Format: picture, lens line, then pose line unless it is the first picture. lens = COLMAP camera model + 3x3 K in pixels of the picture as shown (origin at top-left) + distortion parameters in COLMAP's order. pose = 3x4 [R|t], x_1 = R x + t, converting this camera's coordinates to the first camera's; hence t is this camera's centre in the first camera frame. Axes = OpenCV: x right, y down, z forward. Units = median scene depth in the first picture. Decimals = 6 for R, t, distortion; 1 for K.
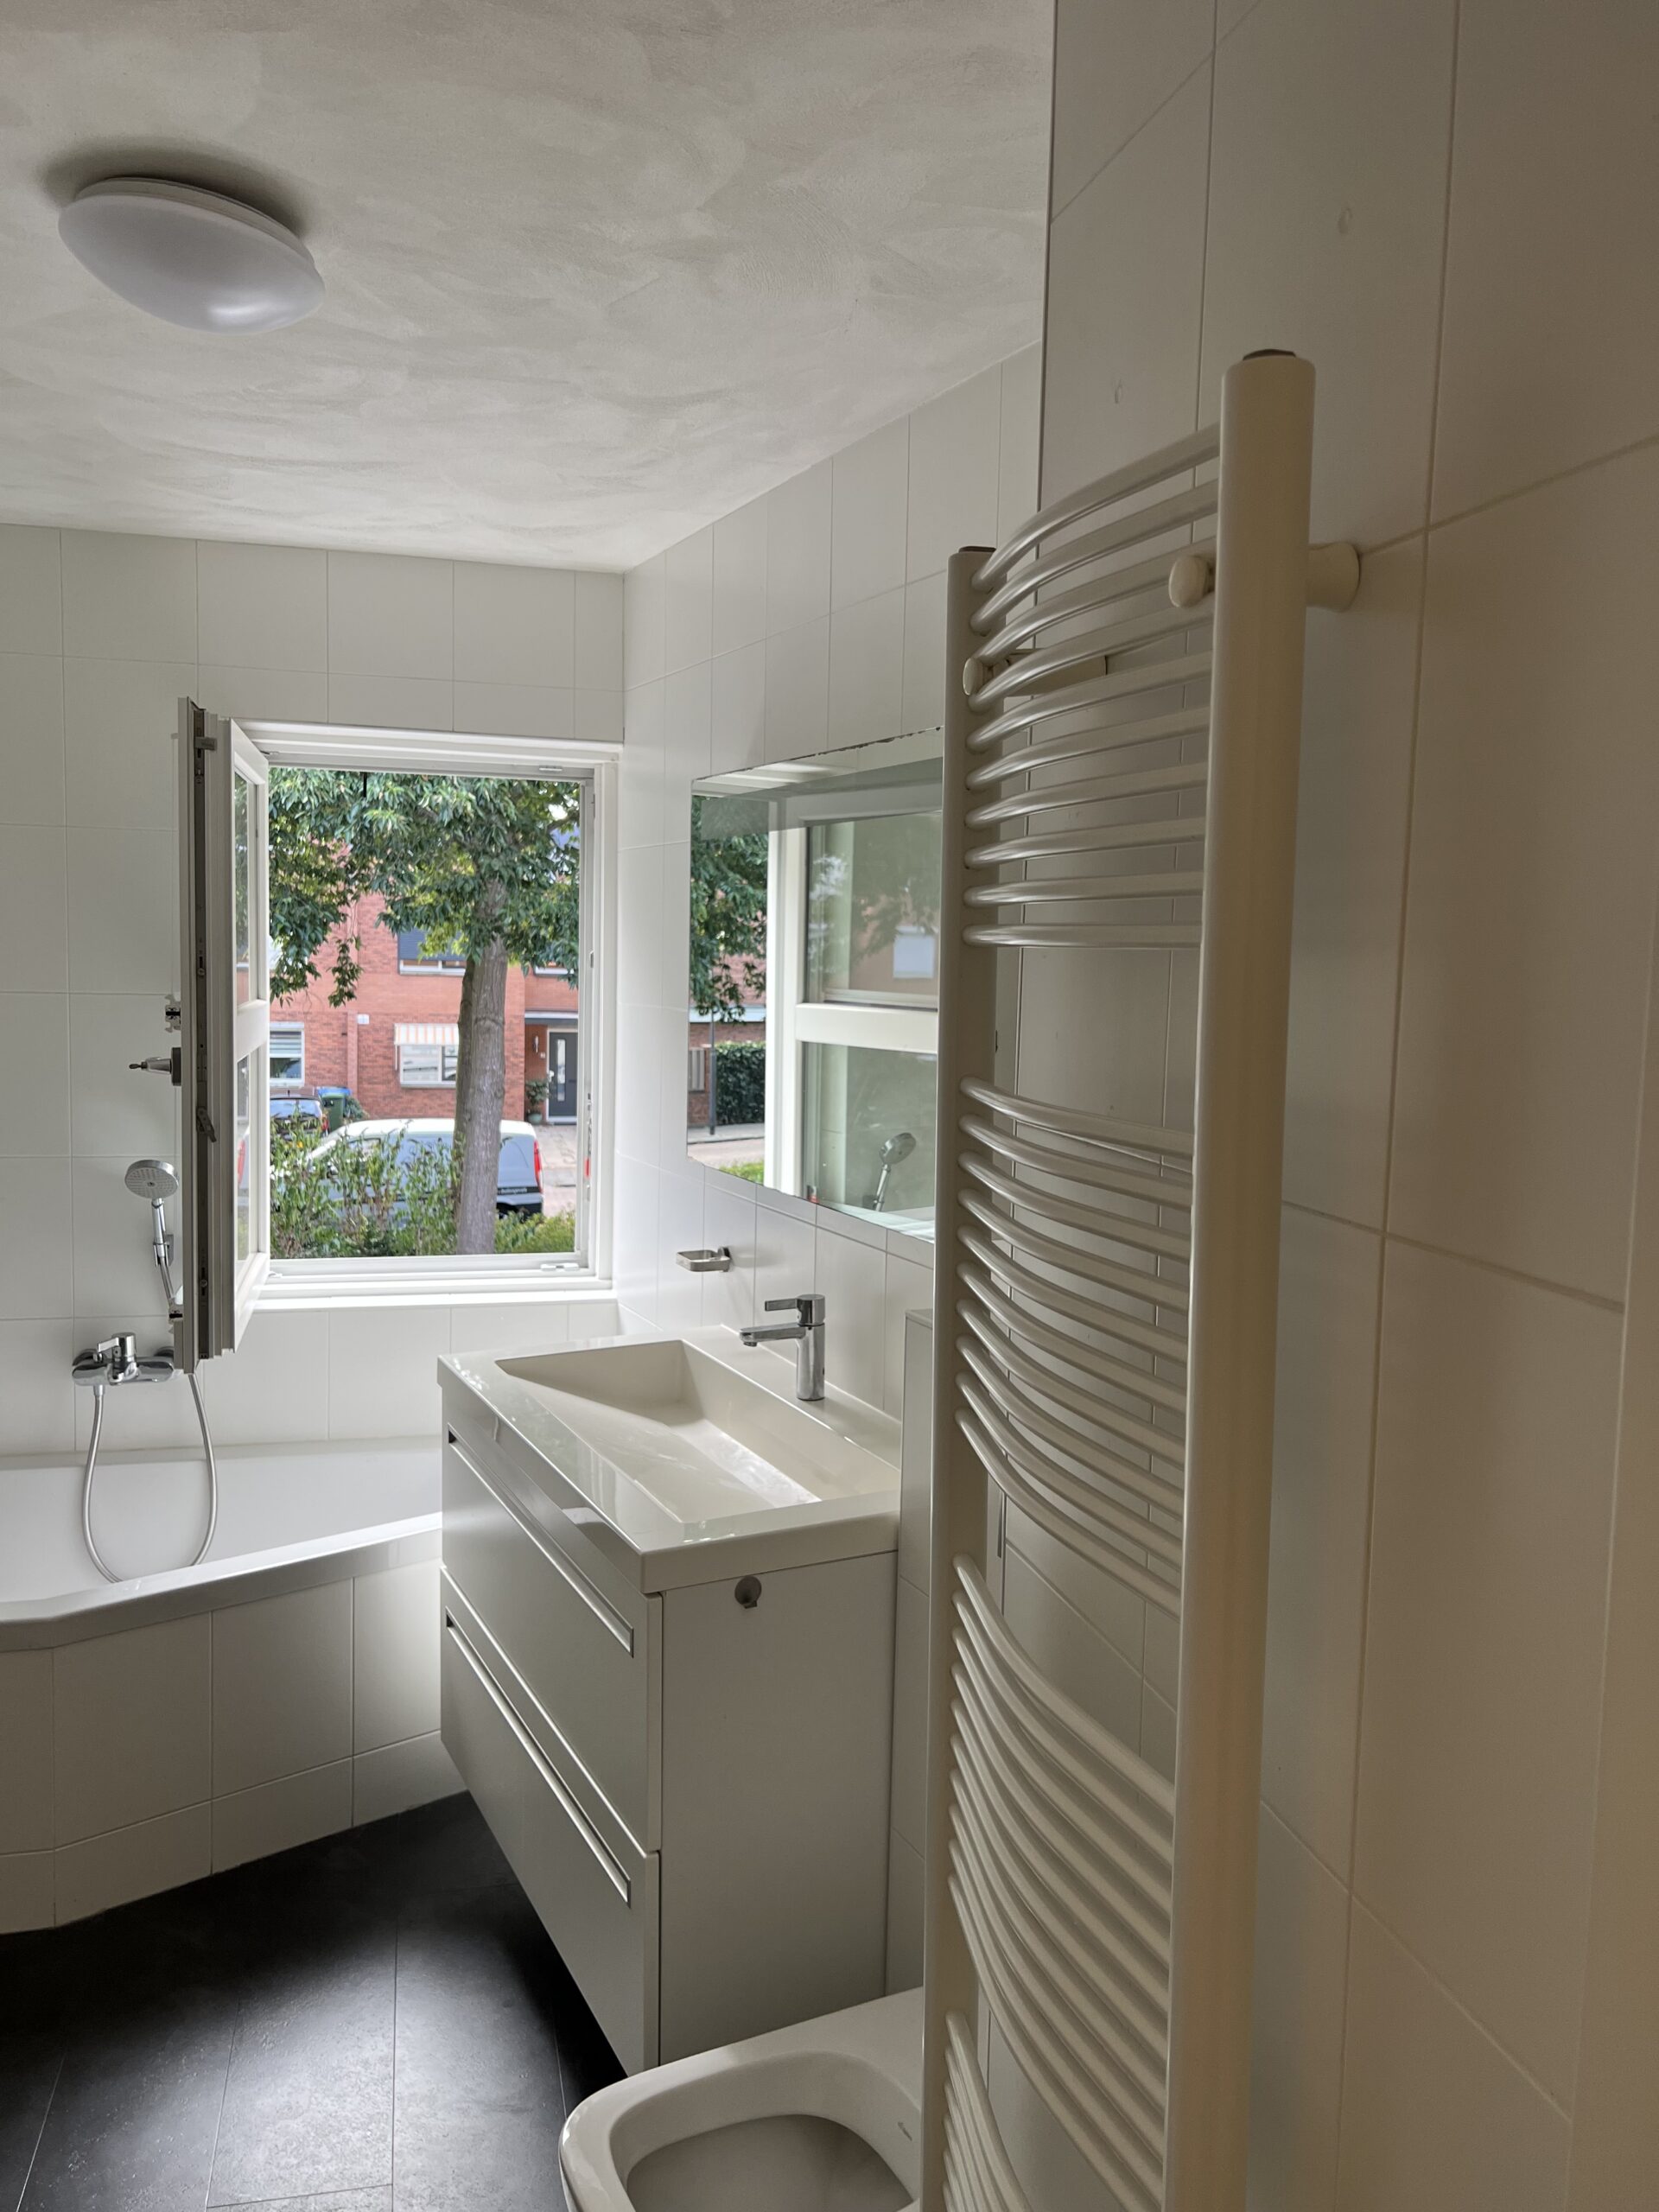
lens RADIAL K [[1673.0, 0, 829.5], [0, 1673.0, 1106.0], [0, 0, 1]] dist [0.067106, -0.077936]
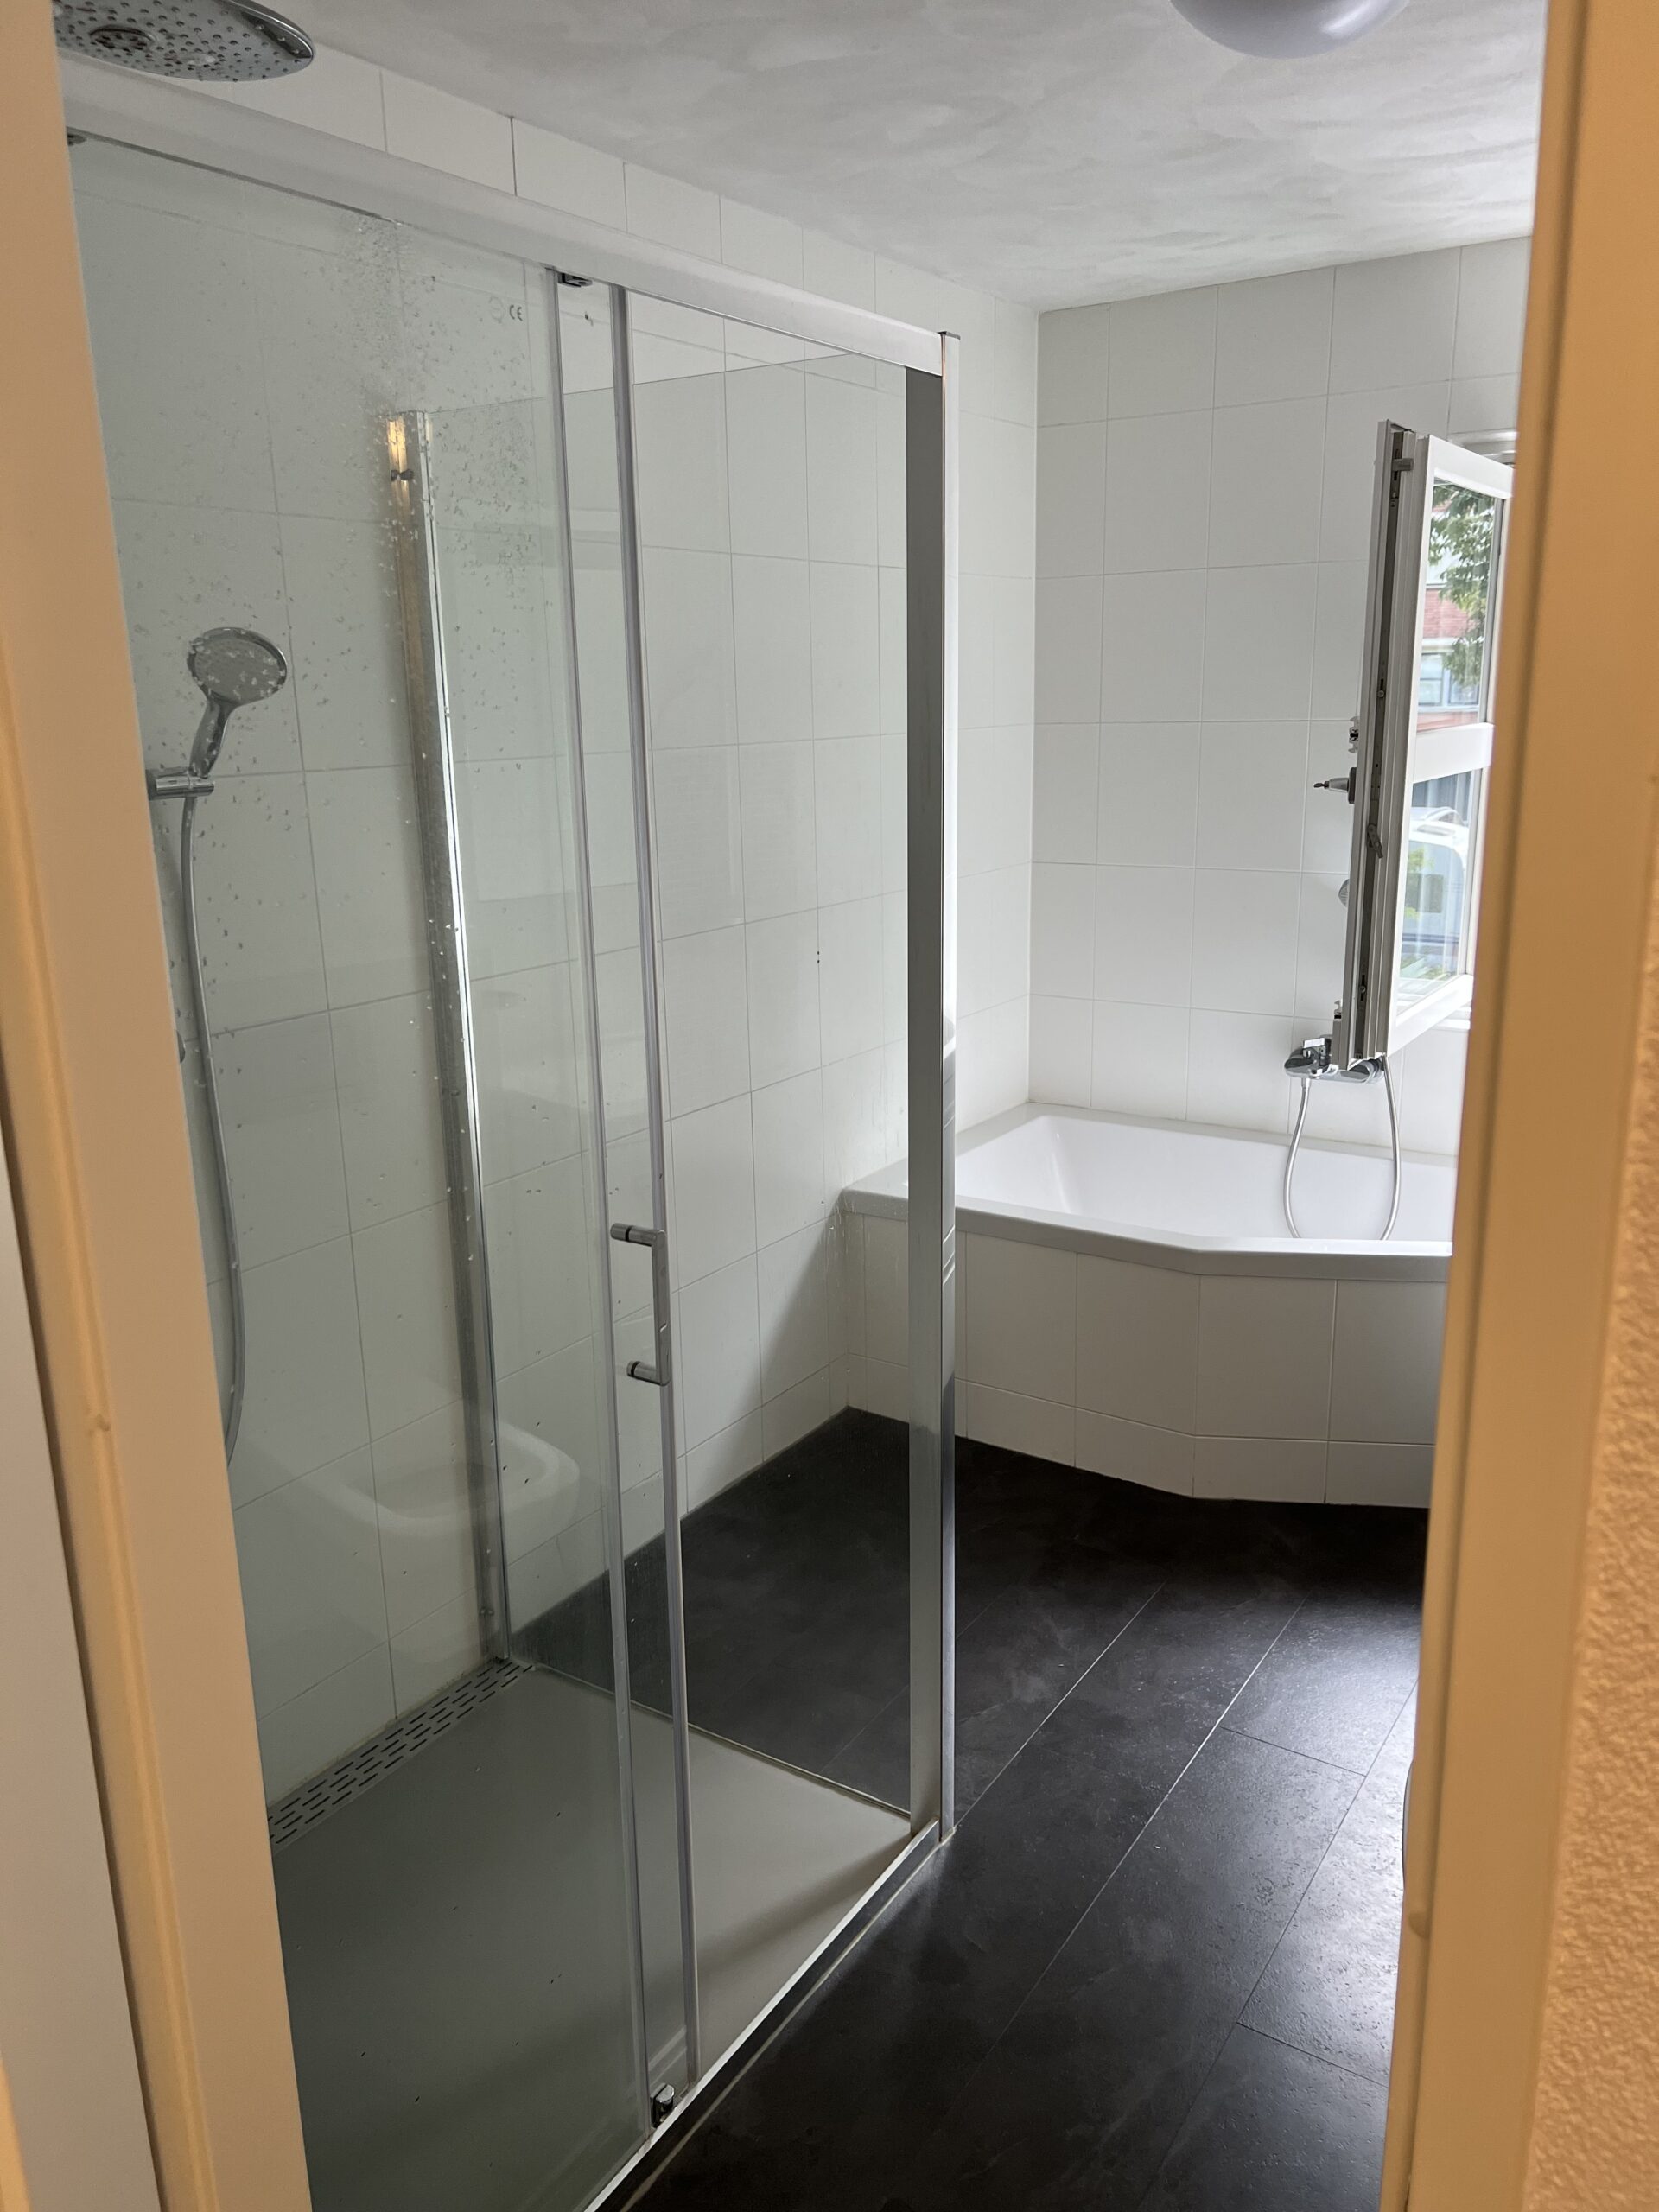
lens RADIAL K [[1656.0, 0, 829.5], [0, 1656.0, 1106.0], [0, 0, 1]] dist [0.050912, -0.030194]
pose [[0.704250, 0.139977, -0.696016, 0.146968], [-0.032178, 0.985656, 0.165668, 0.012778], [0.709222, -0.094275, 0.698653, -0.000055]]
